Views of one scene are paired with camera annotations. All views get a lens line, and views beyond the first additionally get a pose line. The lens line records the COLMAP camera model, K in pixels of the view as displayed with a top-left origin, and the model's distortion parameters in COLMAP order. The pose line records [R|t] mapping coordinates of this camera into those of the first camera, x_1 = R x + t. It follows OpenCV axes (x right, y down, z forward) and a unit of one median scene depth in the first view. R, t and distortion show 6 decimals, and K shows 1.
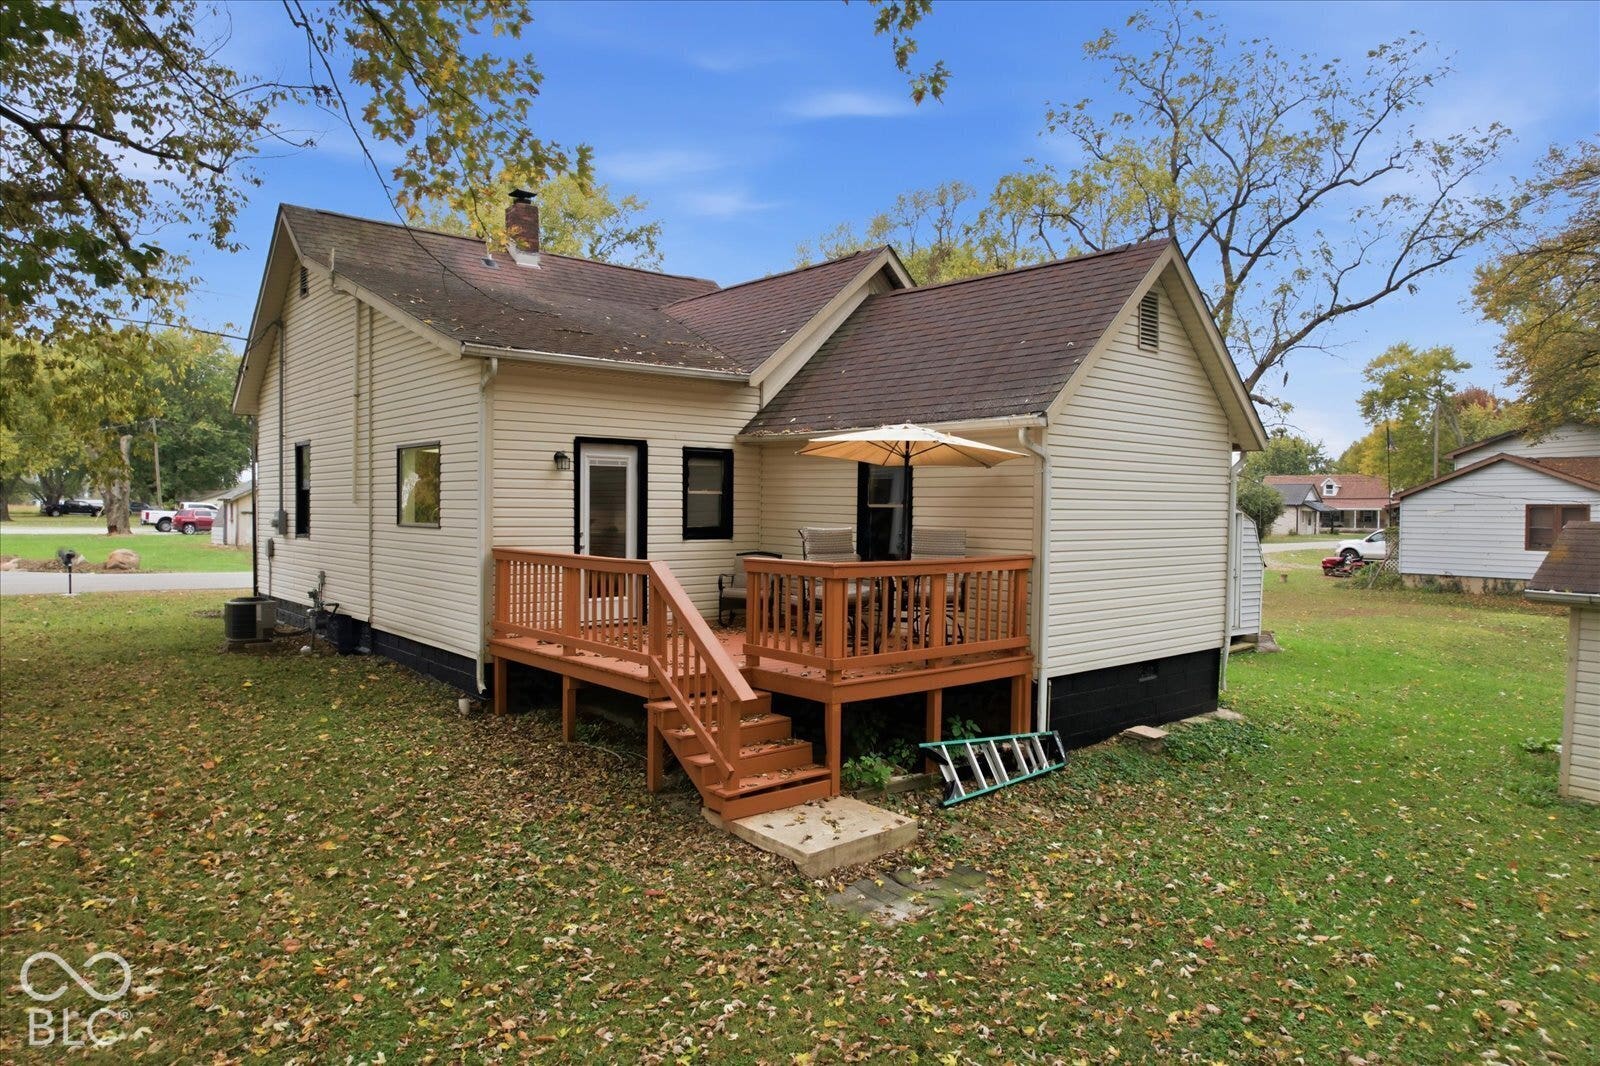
lens RADIAL K [[1023.7, 0, 803.3], [0, 1023.7, 533.9], [0, 0, 1]] dist [-0.083467, 0.078789]
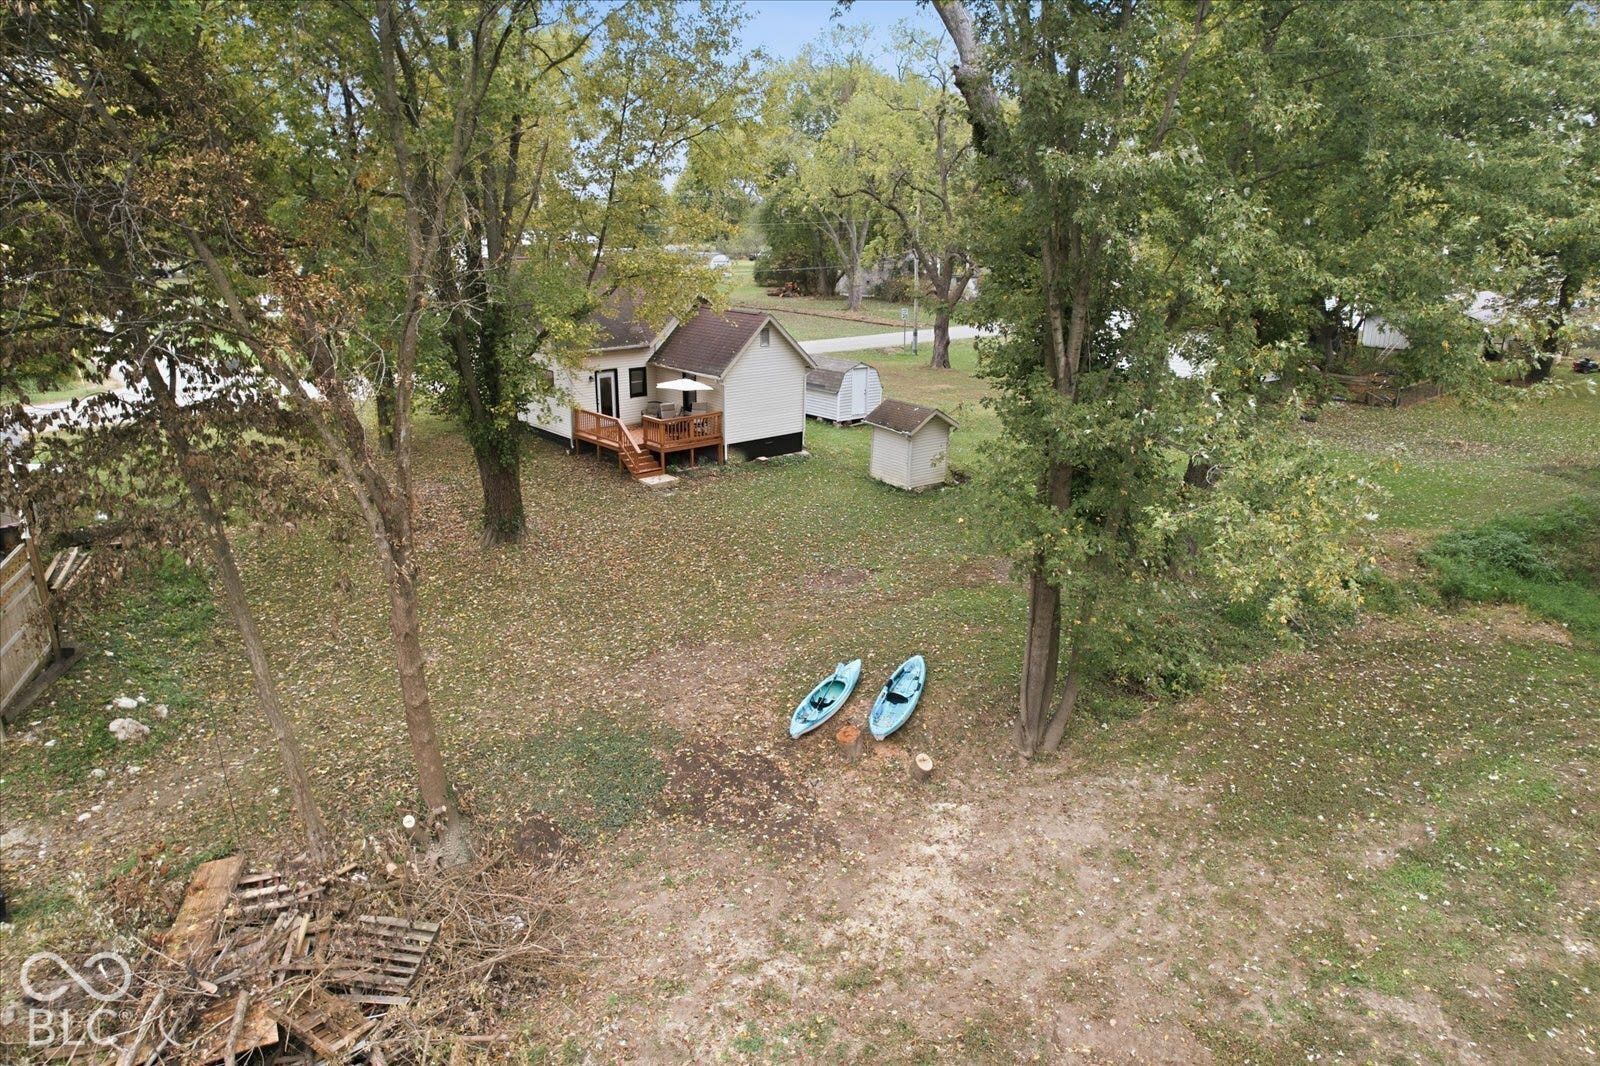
lens RADIAL K [[1023.7, 0, 803.3], [0, 1023.7, 533.9], [0, 0, 1]] dist [-0.083467, 0.078789]
pose [[0.999989, -0.004484, 0.001437, 0.443067], [0.003922, 0.962093, 0.272694, -0.484348], [-0.002605, -0.272685, 0.962100, -2.316546]]
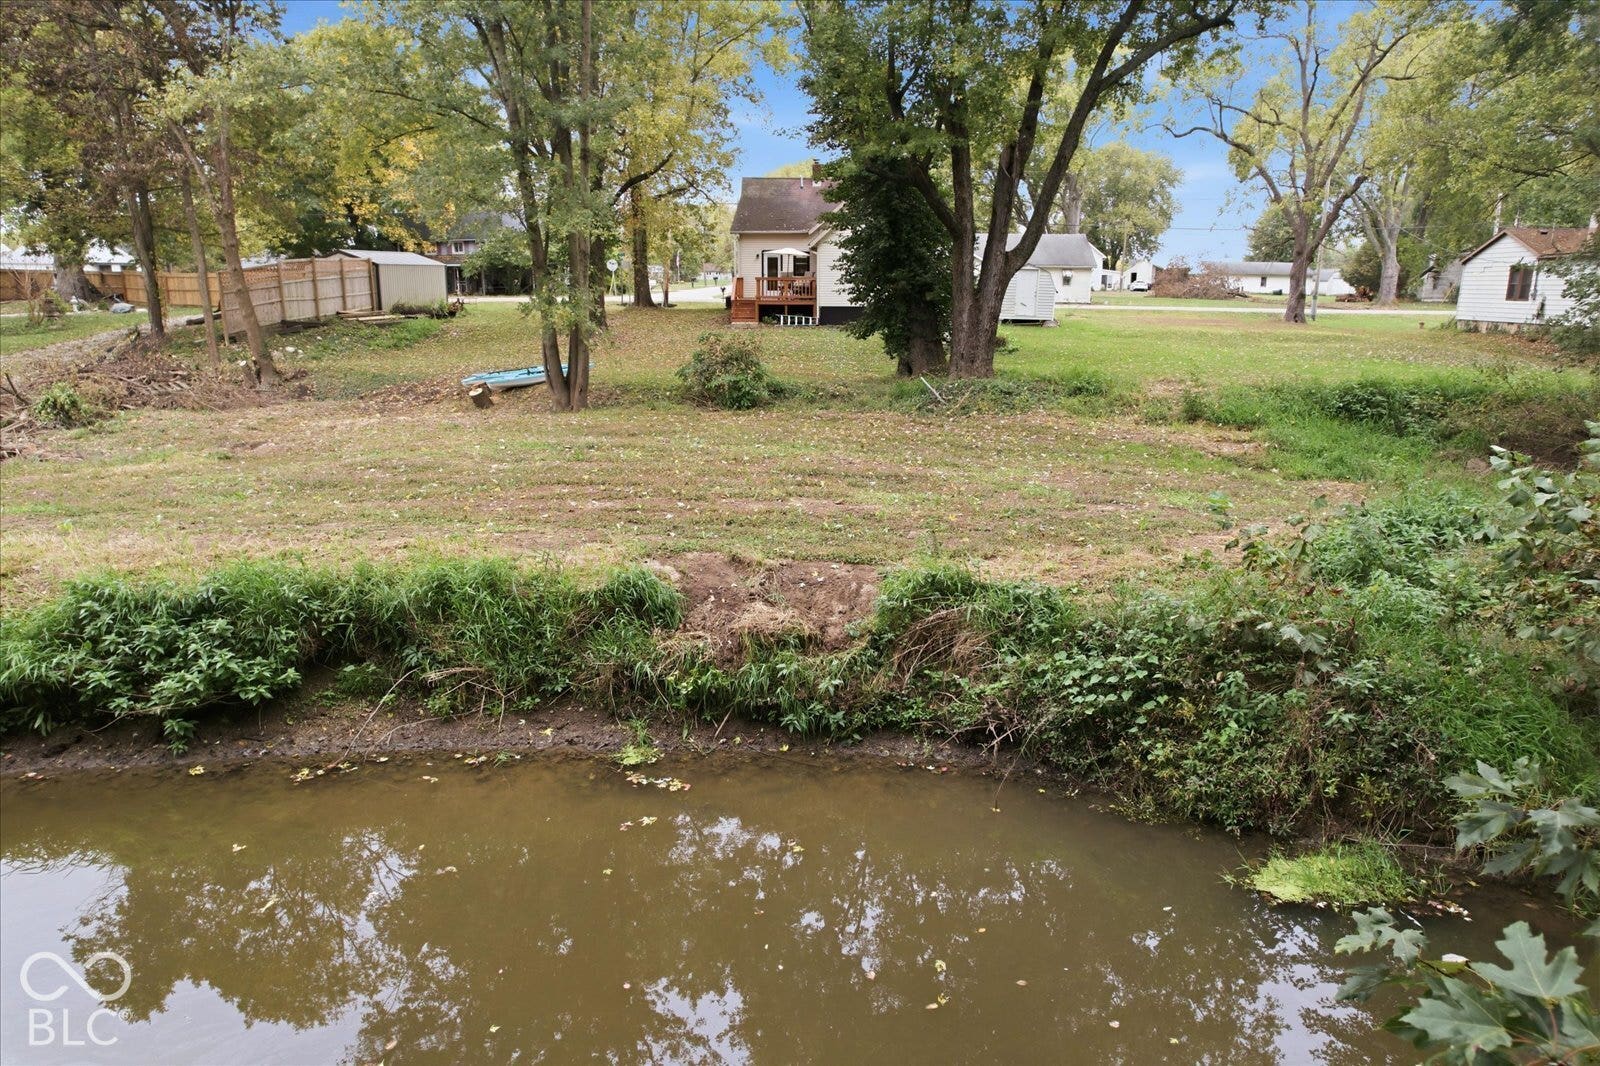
lens RADIAL K [[1021.6, 0, 803.2], [0, 1021.6, 533.5], [0, 0, 1]] dist [-0.065911, 0.058230]
pose [[0.741056, 0.157889, -0.652615, 2.780426], [-0.014803, 0.975565, 0.219211, 0.119748], [0.671279, -0.152787, 0.725286, -2.063092]]
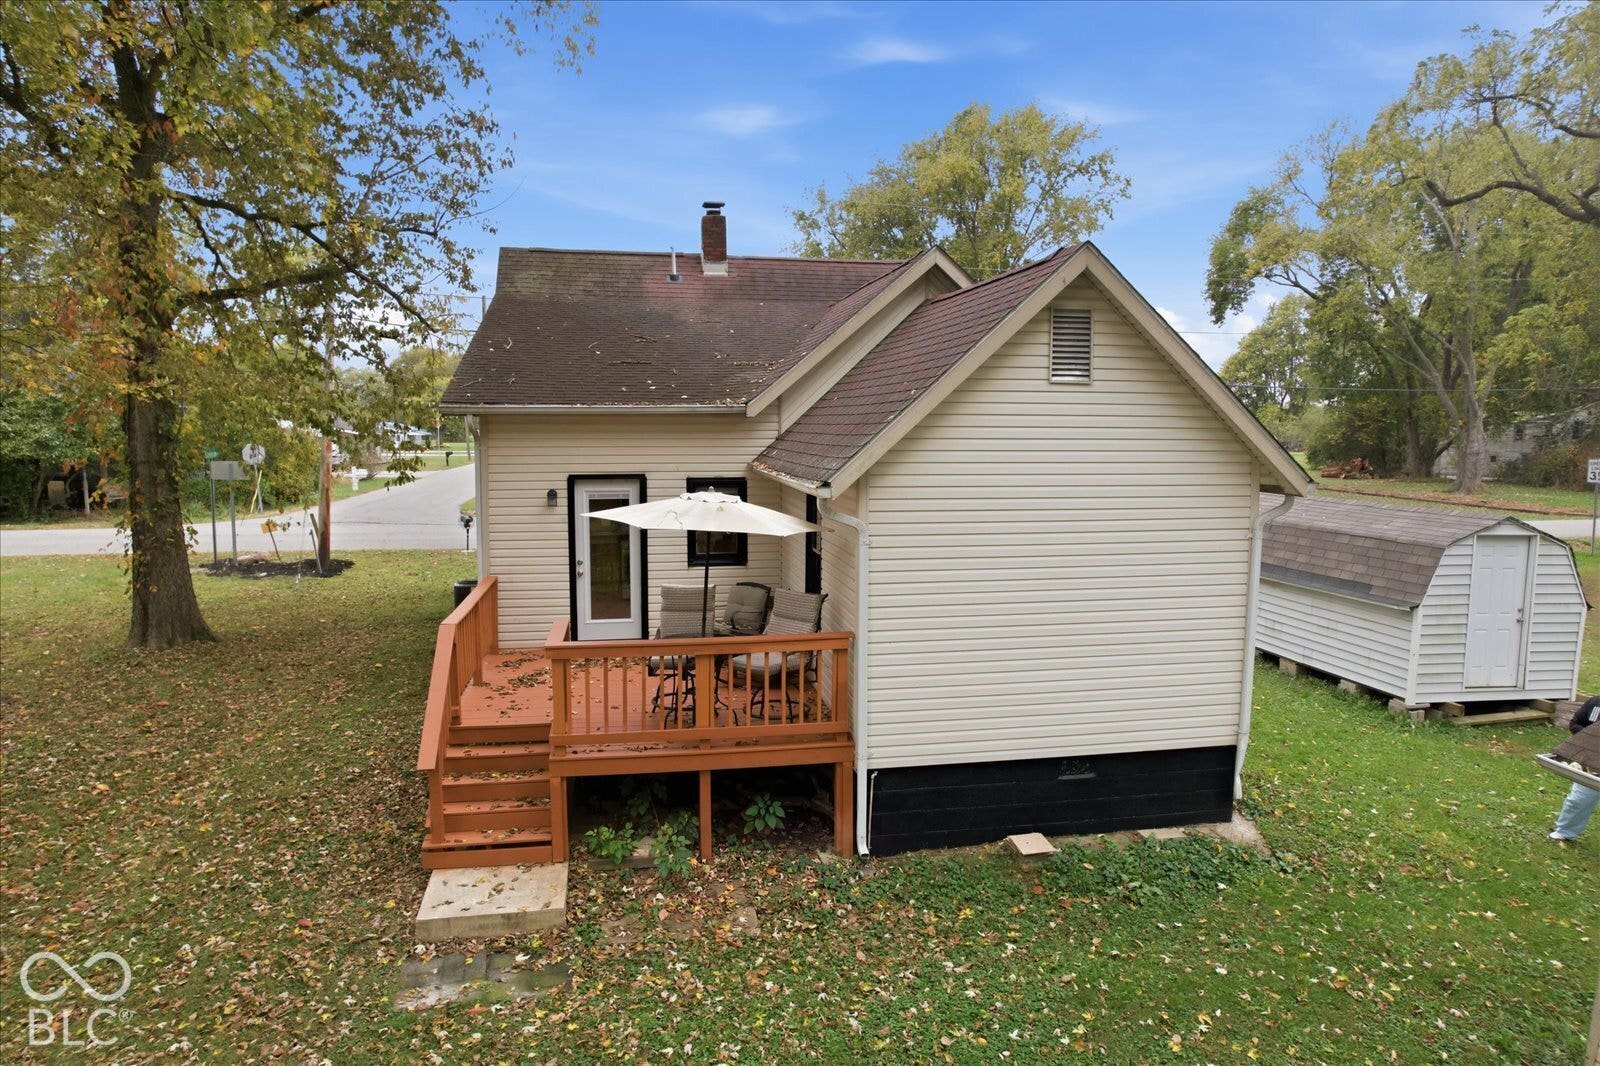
lens RADIAL K [[1023.7, 0, 803.3], [0, 1023.7, 533.9], [0, 0, 1]] dist [-0.083467, 0.078789]
pose [[0.862490, 0.044033, -0.504155, 0.551544], [-0.006857, 0.997133, 0.075359, -0.116587], [0.506028, -0.061540, 0.860319, 0.179700]]
